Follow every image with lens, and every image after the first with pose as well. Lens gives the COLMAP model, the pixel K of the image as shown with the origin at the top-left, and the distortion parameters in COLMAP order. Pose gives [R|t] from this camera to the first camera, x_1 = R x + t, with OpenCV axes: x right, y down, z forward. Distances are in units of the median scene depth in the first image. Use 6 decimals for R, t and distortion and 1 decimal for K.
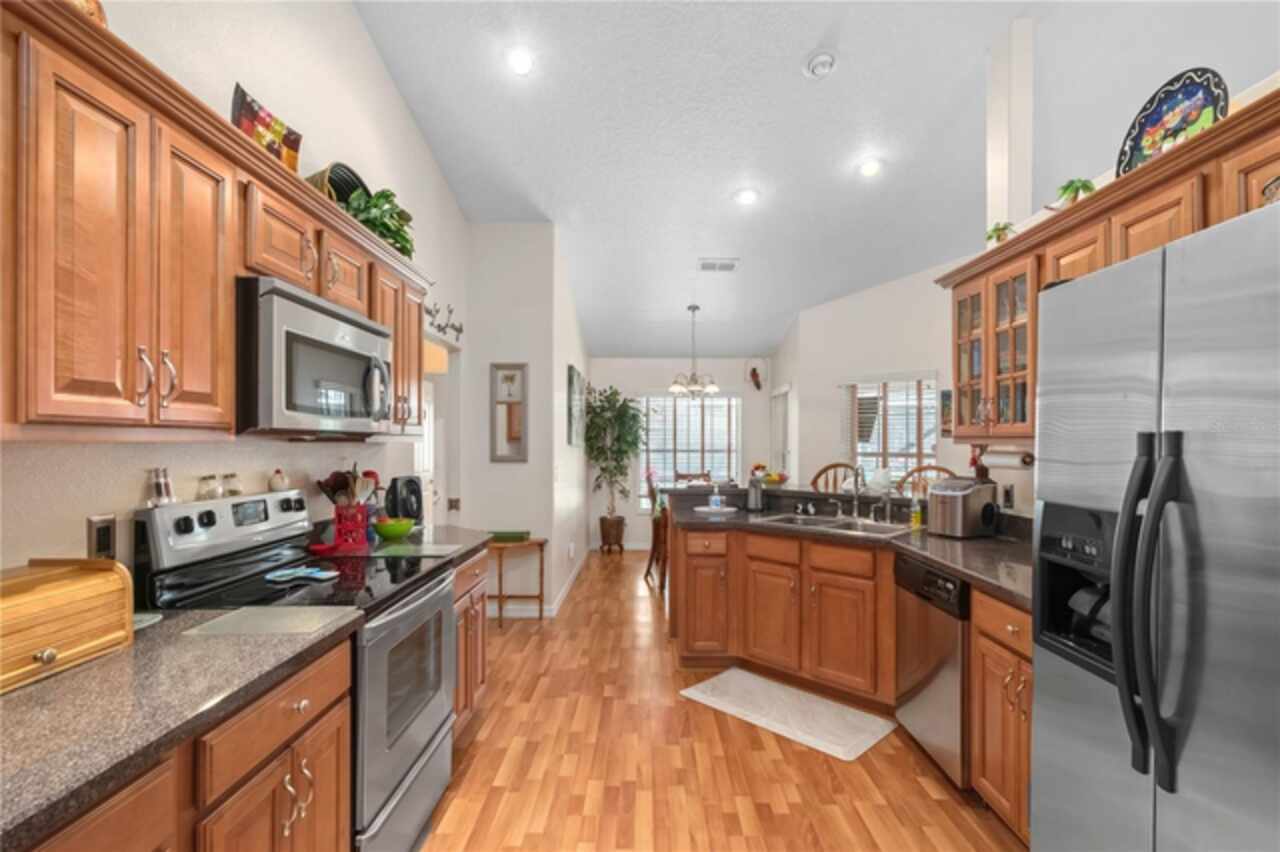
lens RADIAL K [[599.7, 0, 648.3], [0, 599.7, 433.4], [0, 0, 1]] dist [0.000522, 0.000036]
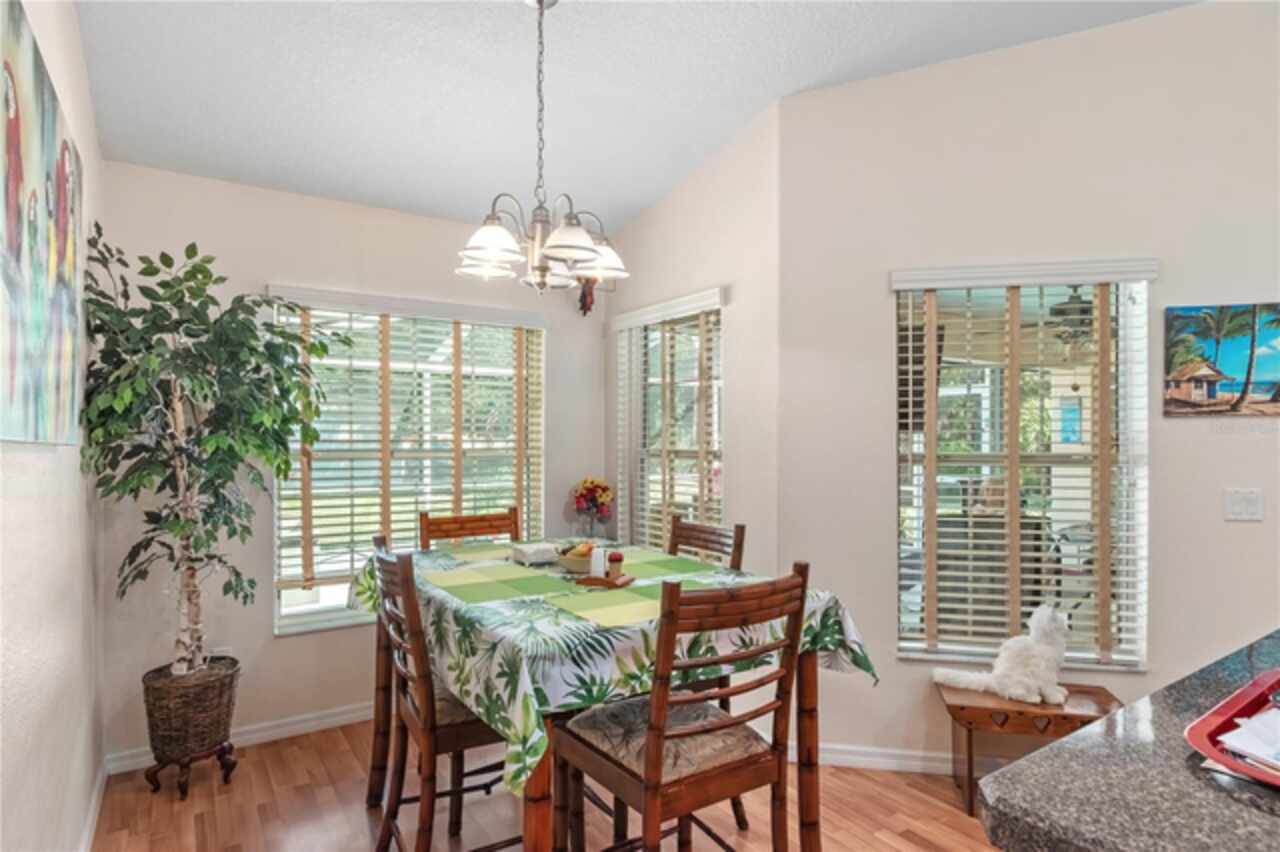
lens RADIAL K [[685.7, 0, 637.8], [0, 685.7, 437.9], [0, 0, 1]] dist [0.000702, -0.000156]
pose [[0.834404, -0.002958, 0.551146, -0.137937], [-0.006343, 0.999868, 0.014969, 0.025228], [-0.551117, -0.015986, 0.834275, 1.242076]]
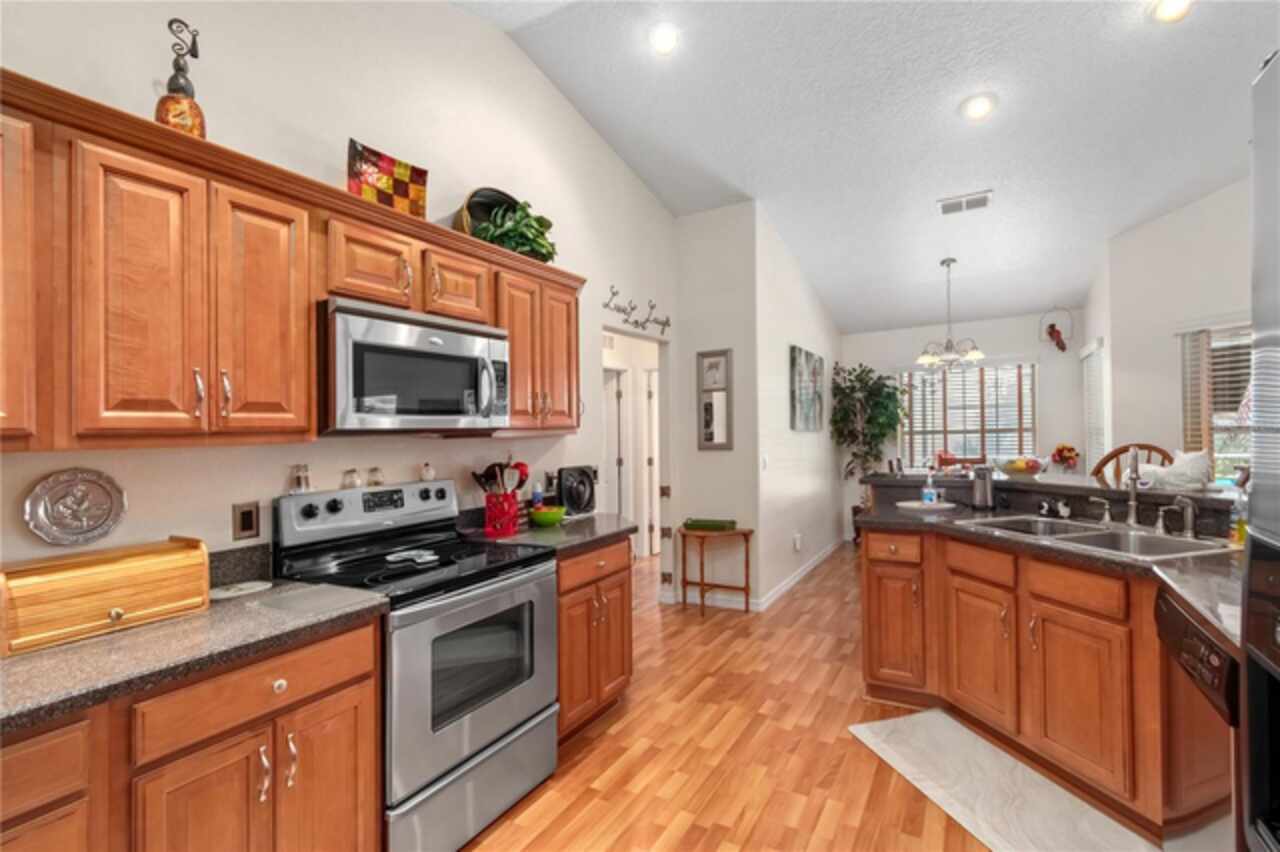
lens RADIAL K [[572.8, 0, 650.2], [0, 572.8, 426.2], [0, 0, 1]] dist [0.001324, 0.000065]
pose [[0.862598, -0.037374, -0.504507, 0.209660], [0.043279, 0.999063, -0.000012, 0.005195], [0.504035, -0.021824, 0.863407, 0.172205]]
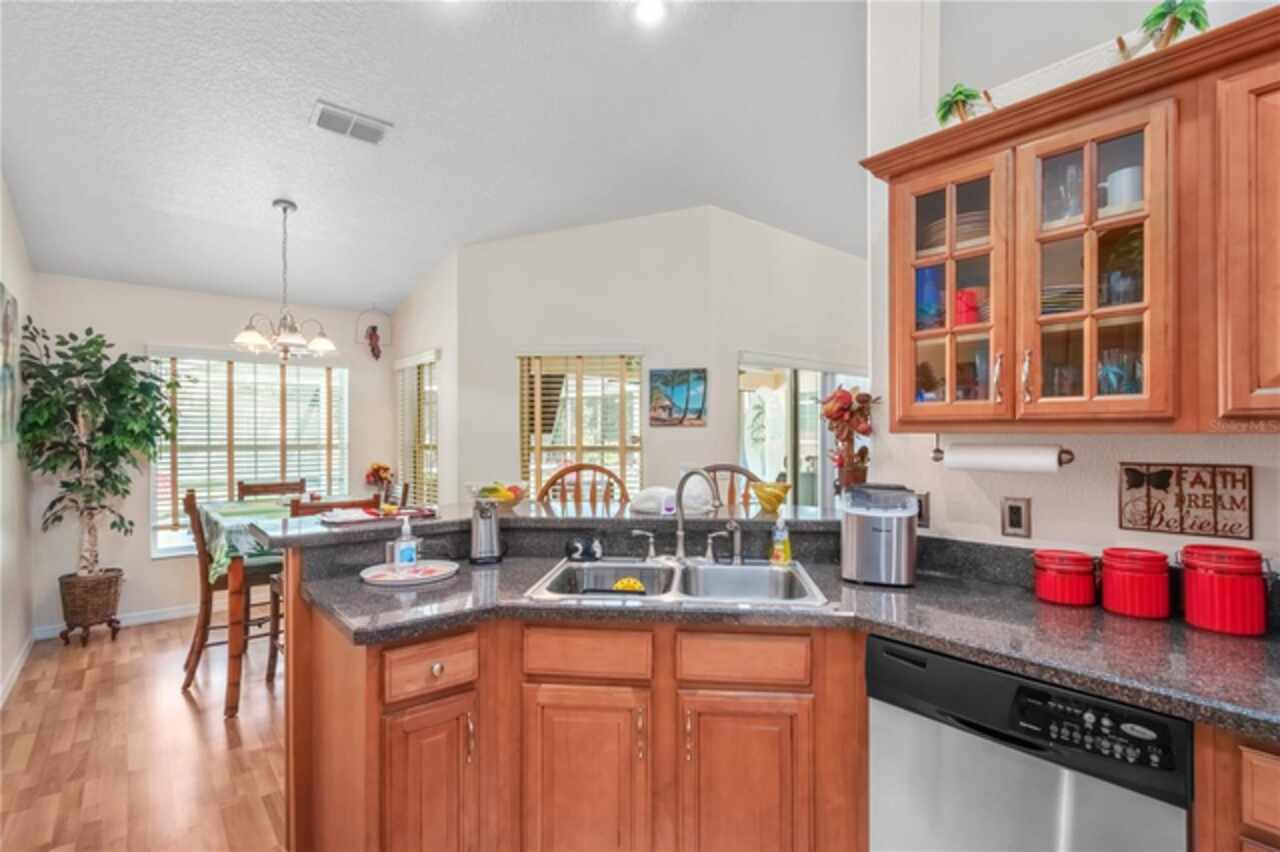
lens RADIAL K [[599.7, 0, 648.3], [0, 599.7, 433.4], [0, 0, 1]] dist [0.000522, 0.000036]
pose [[0.760697, -0.001888, 0.649105, -0.064190], [-0.006912, 0.999916, 0.011009, 0.010616], [-0.649071, -0.012861, 0.760619, 0.578512]]
